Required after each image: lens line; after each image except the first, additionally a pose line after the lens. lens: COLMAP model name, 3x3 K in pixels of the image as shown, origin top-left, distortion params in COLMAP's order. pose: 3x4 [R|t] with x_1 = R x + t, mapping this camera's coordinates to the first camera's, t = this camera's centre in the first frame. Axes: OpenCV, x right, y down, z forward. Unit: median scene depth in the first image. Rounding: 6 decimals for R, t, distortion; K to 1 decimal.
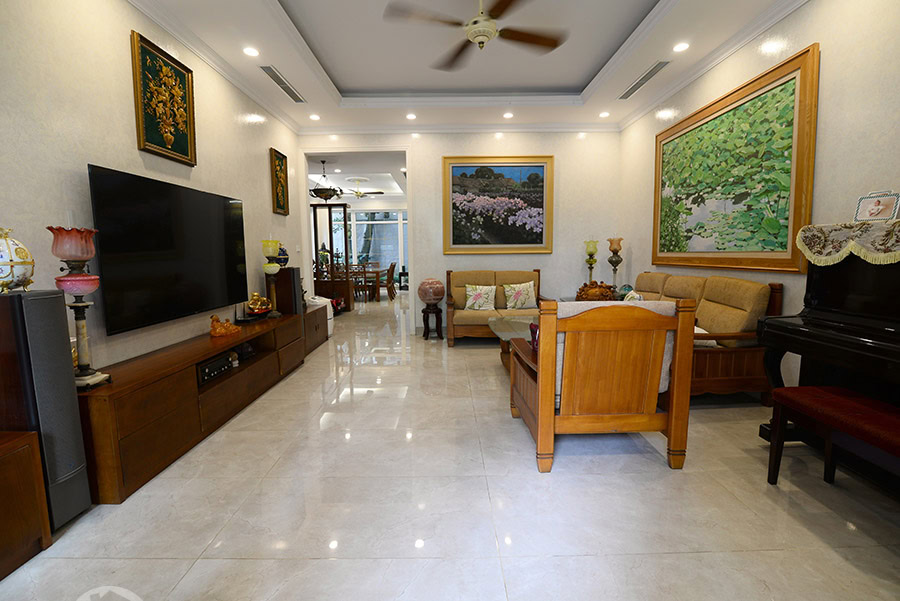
lens RADIAL K [[426.0, 0, 448.9], [0, 426.0, 299.3], [0, 0, 1]] dist [0.000255, -0.000267]
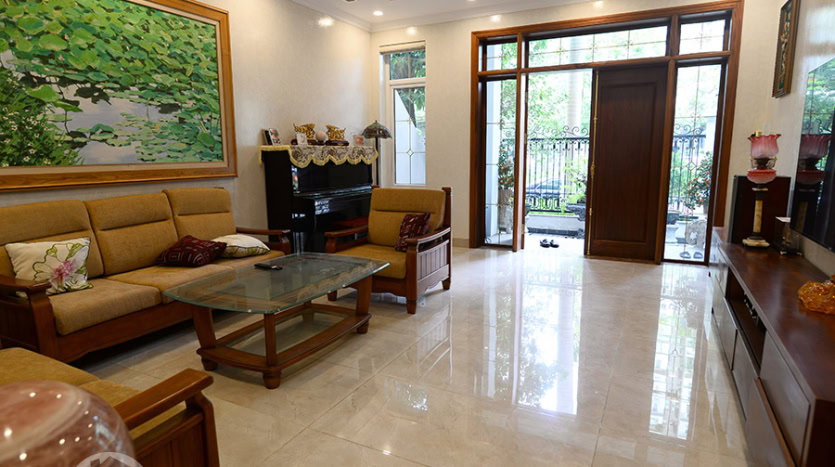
lens RADIAL K [[481.0, 0, 415.5], [0, 481.0, 232.1], [0, 0, 1]] dist [0.000197, 0.000255]
pose [[-0.889602, -0.052129, 0.453751, -0.327473], [0.070651, 0.965802, 0.249471, -0.188008], [-0.451239, 0.253987, -0.855496, 1.676968]]
